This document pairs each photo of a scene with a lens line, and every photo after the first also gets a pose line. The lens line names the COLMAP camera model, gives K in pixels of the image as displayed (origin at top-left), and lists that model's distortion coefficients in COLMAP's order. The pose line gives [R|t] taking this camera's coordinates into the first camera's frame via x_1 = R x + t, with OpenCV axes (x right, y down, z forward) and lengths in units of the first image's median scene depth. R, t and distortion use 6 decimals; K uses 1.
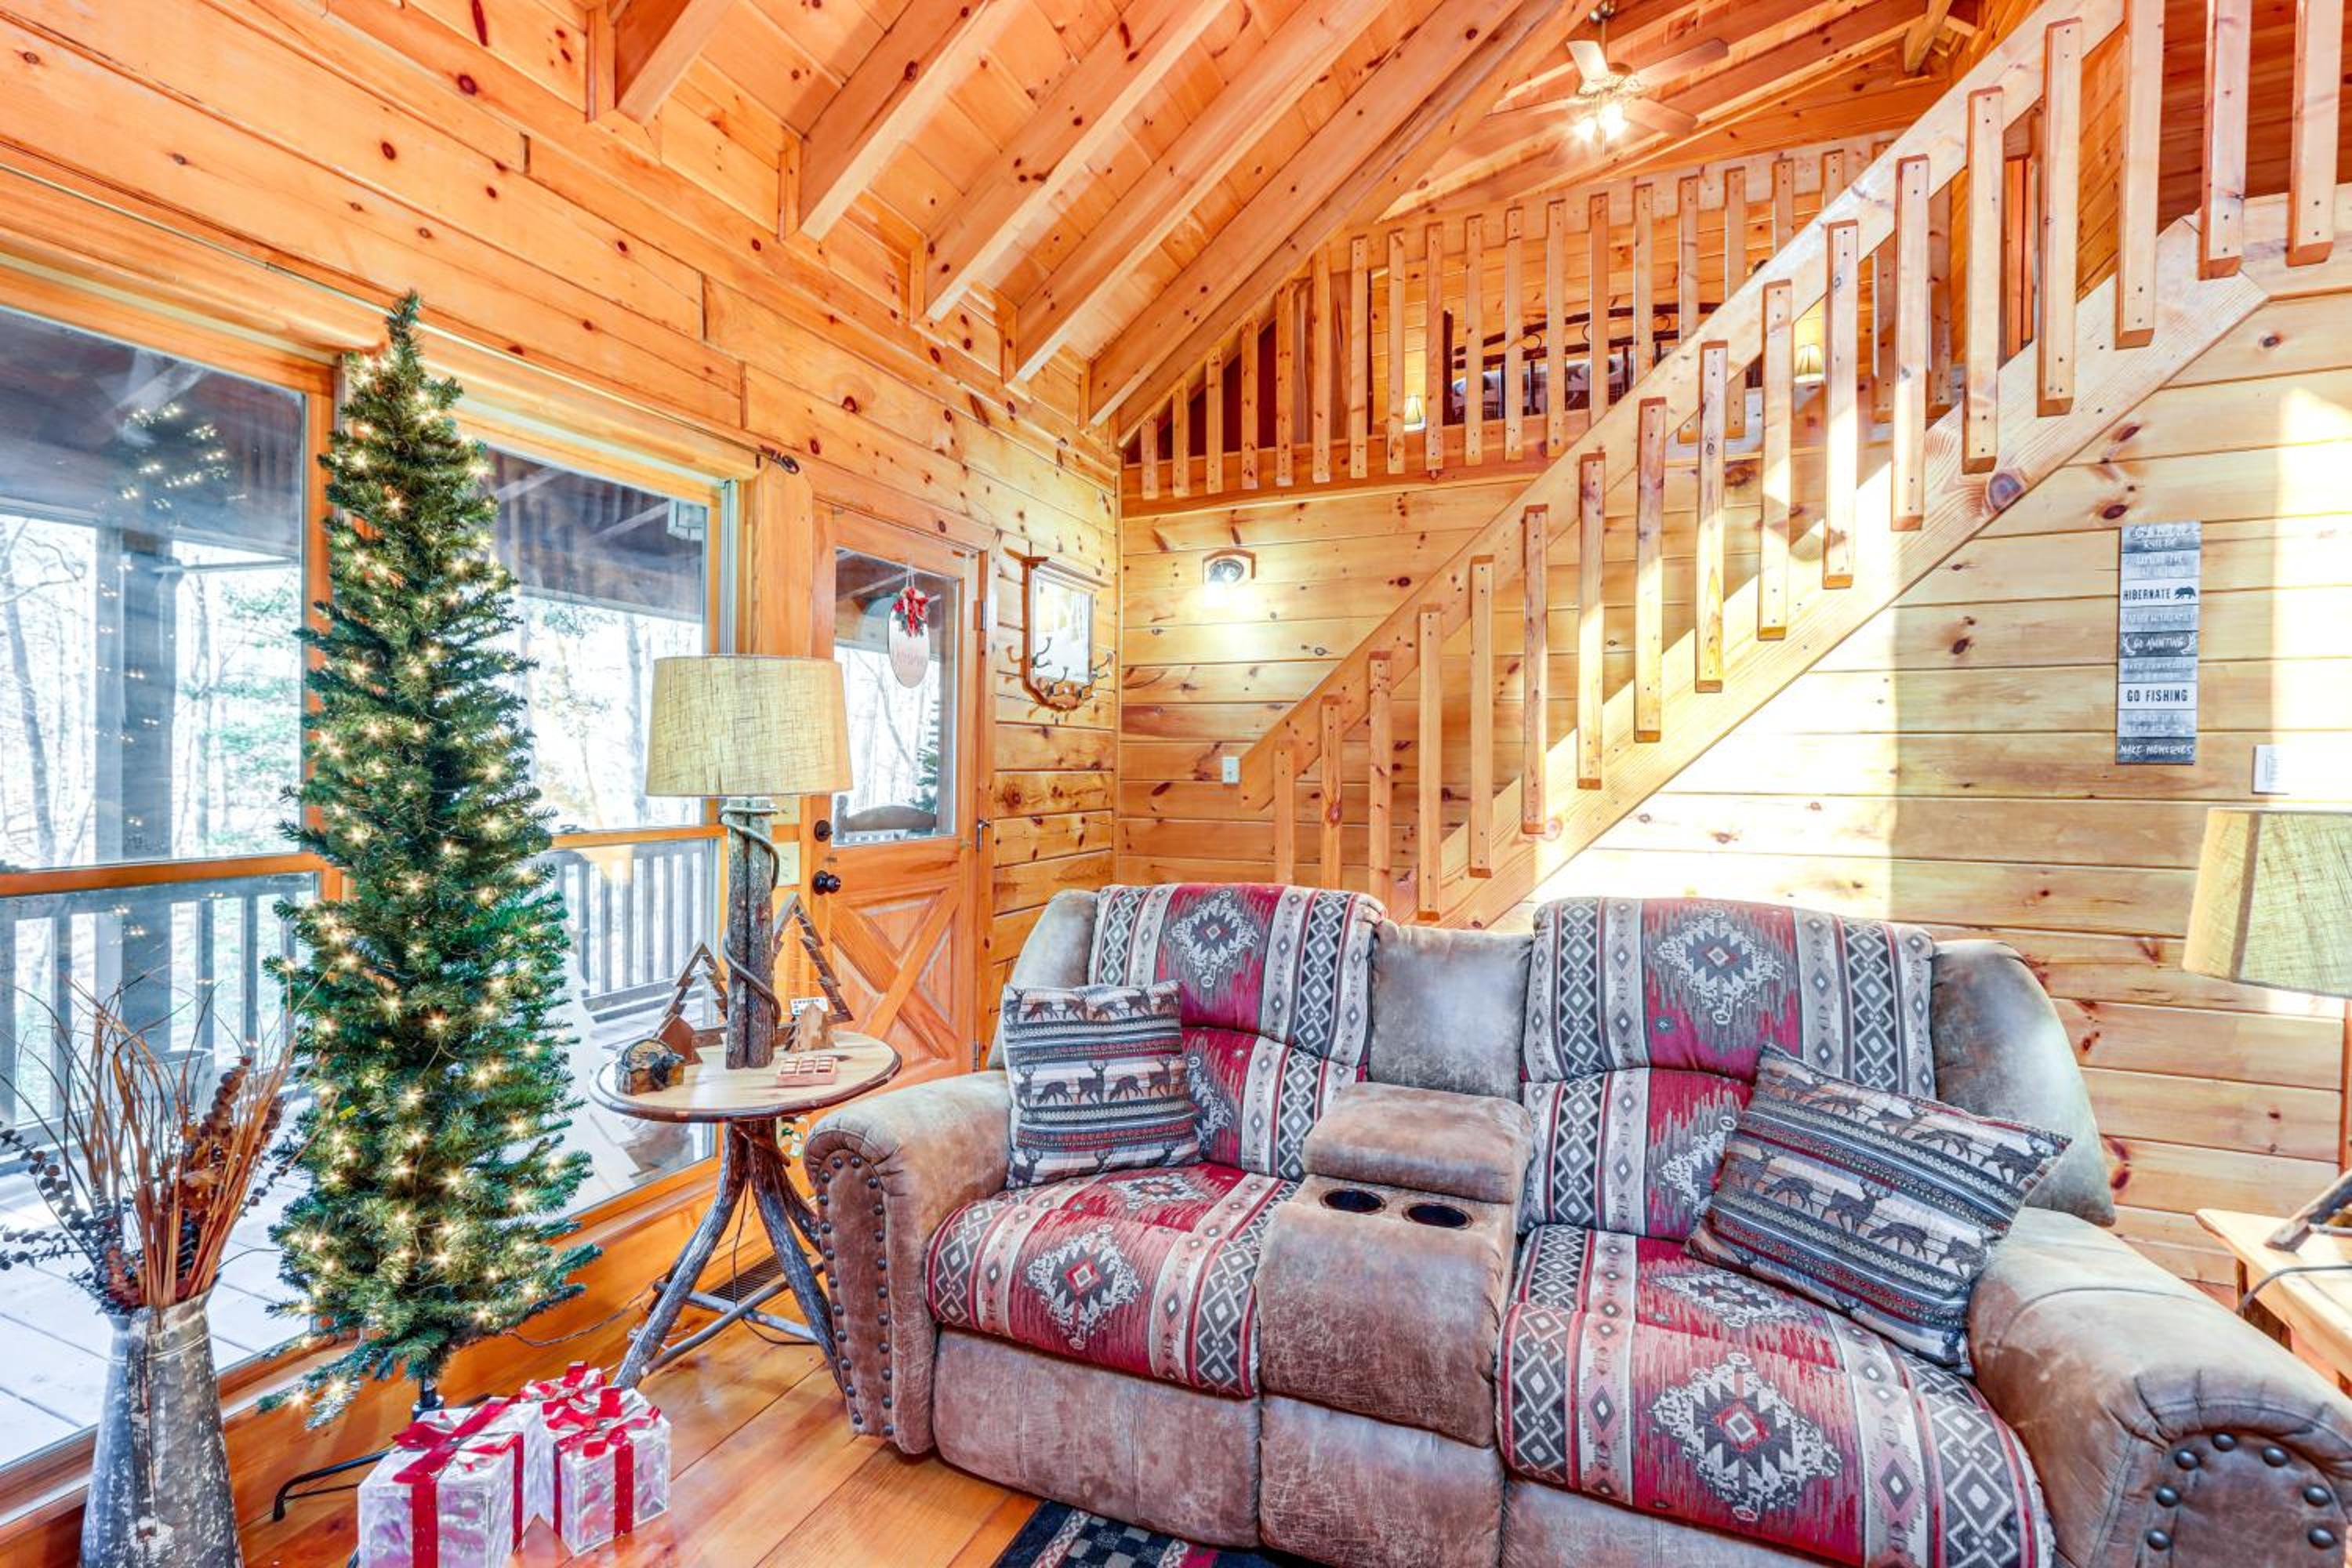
lens RADIAL K [[1082.5, 0, 1131.8], [0, 1082.5, 769.0], [0, 0, 1]] dist [-0.006857, 0.004341]
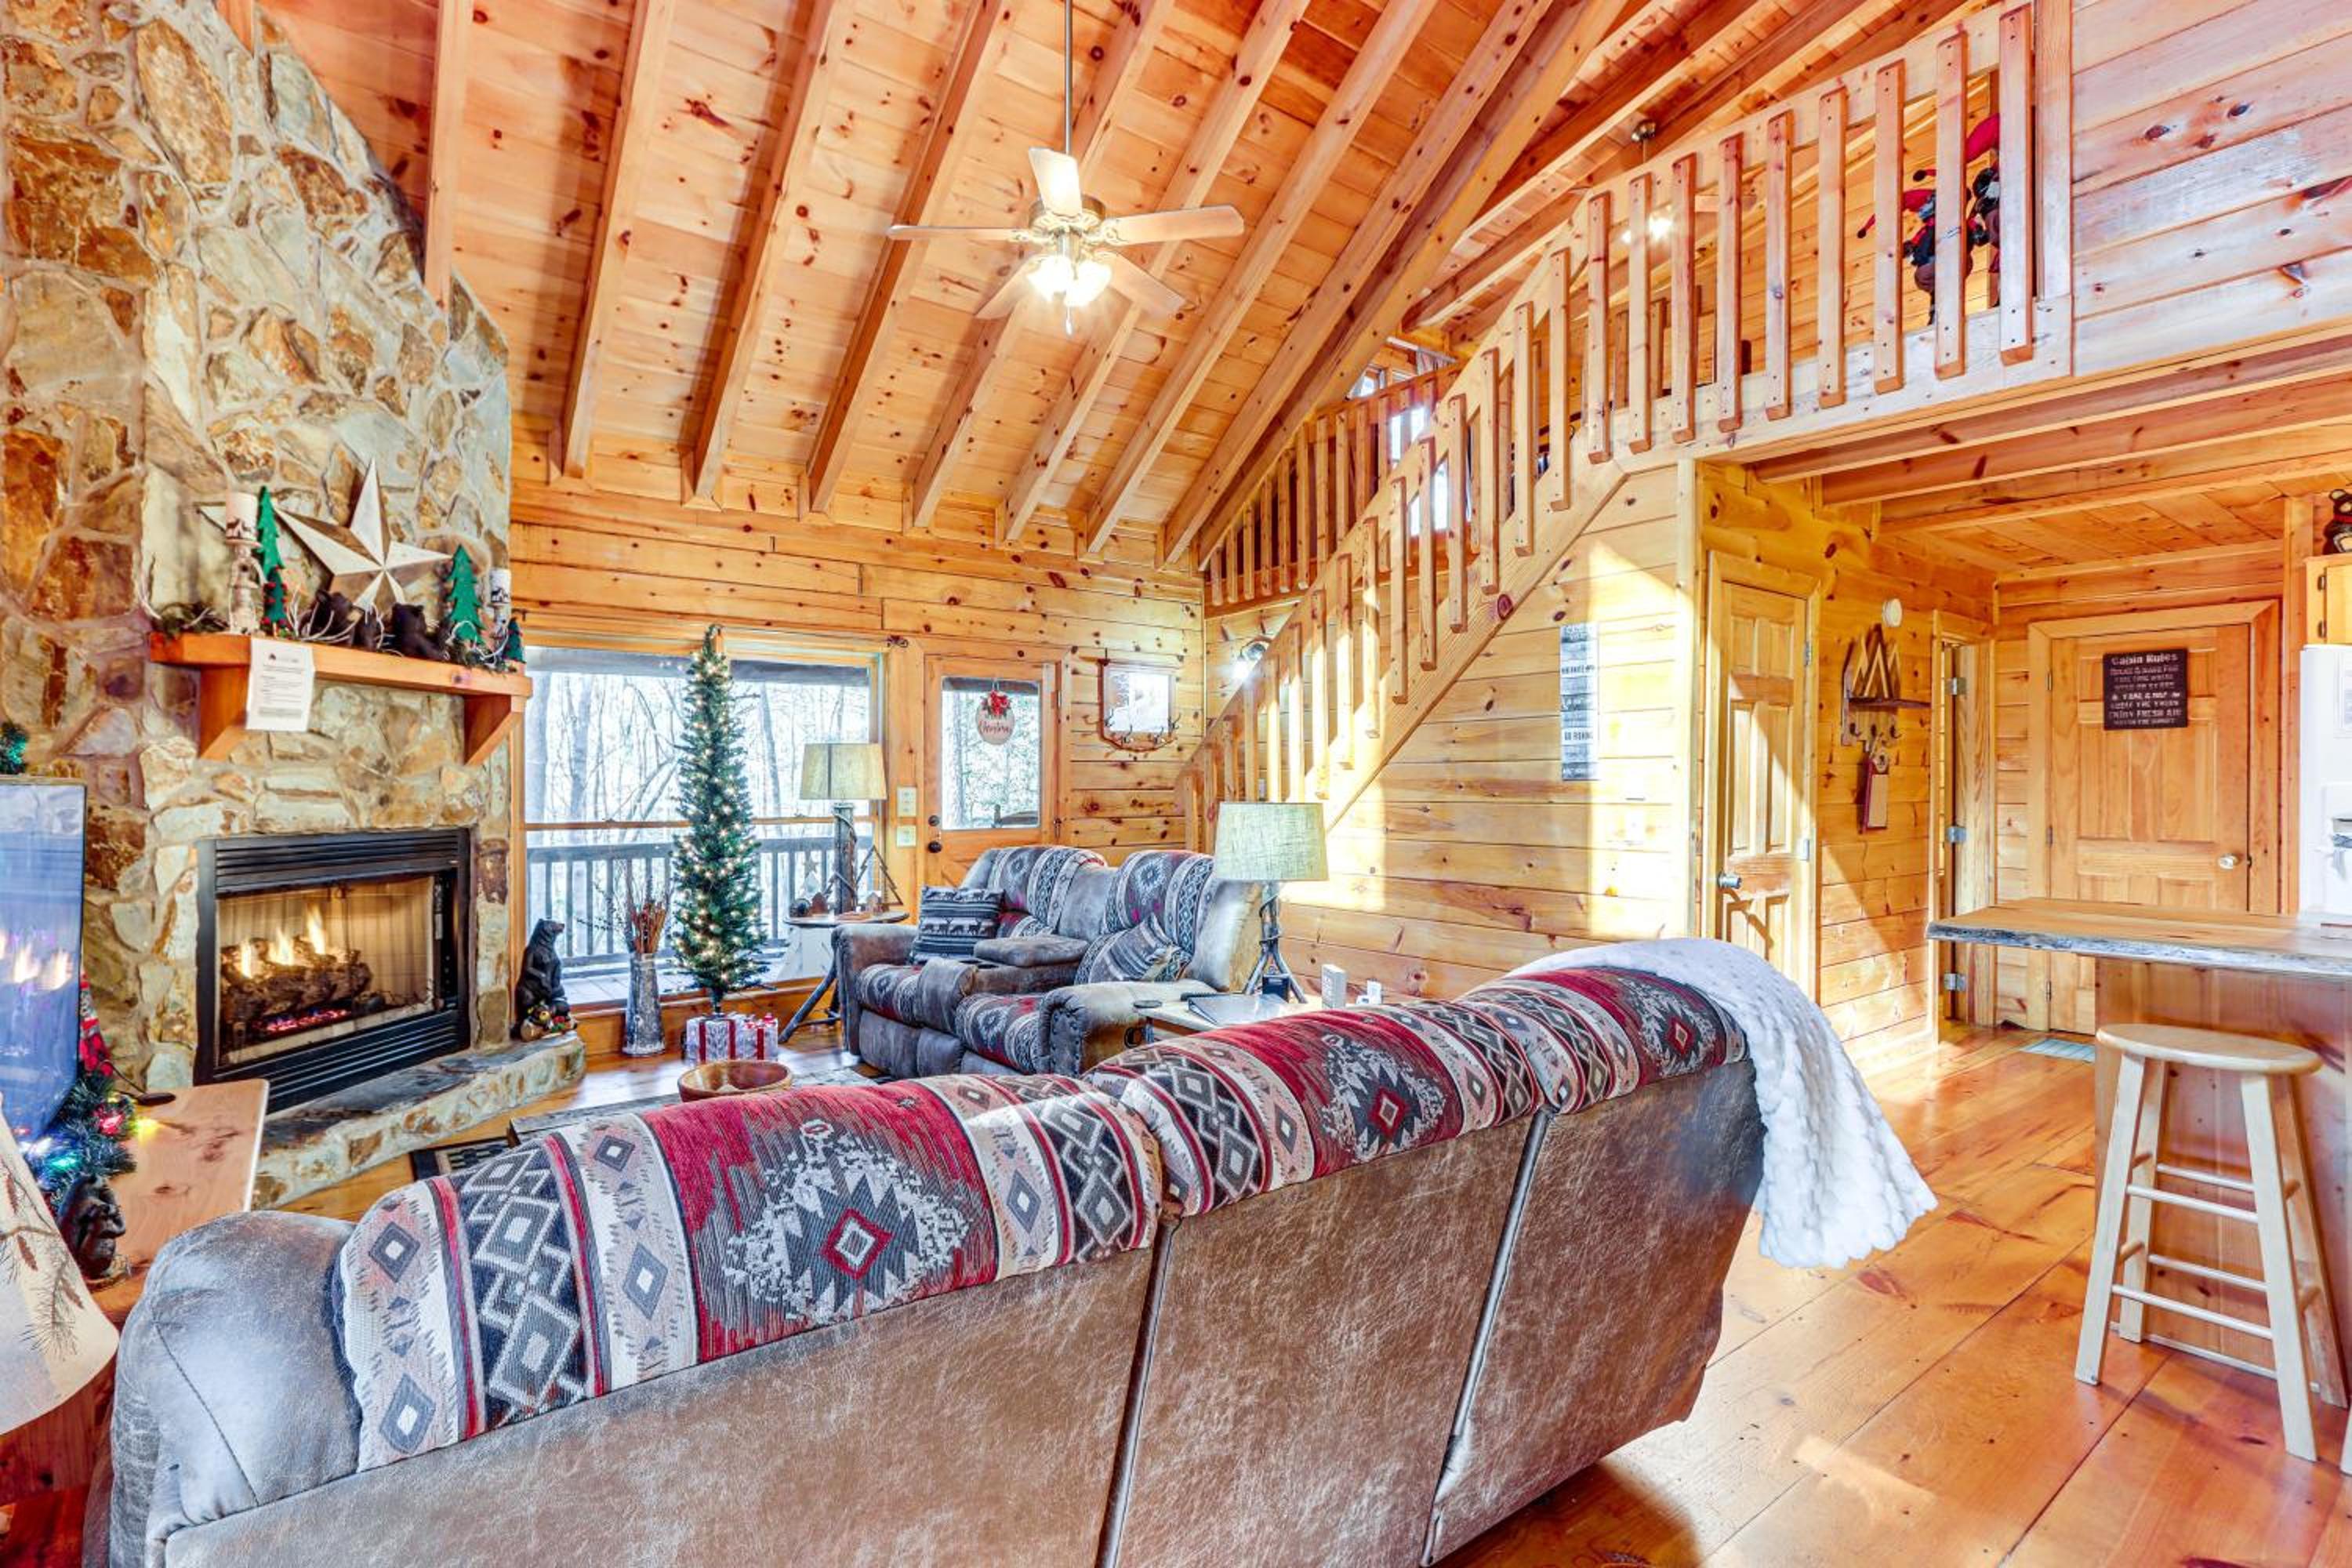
lens RADIAL K [[1082.5, 0, 1105.0], [0, 1082.5, 784.2], [0, 0, 1]] dist [-0.006857, 0.004341]
pose [[0.863274, -0.008313, -0.504667, 0.709592], [0.006520, 0.999965, -0.005320, 0.002693], [0.504694, 0.001302, 0.863298, -0.402567]]
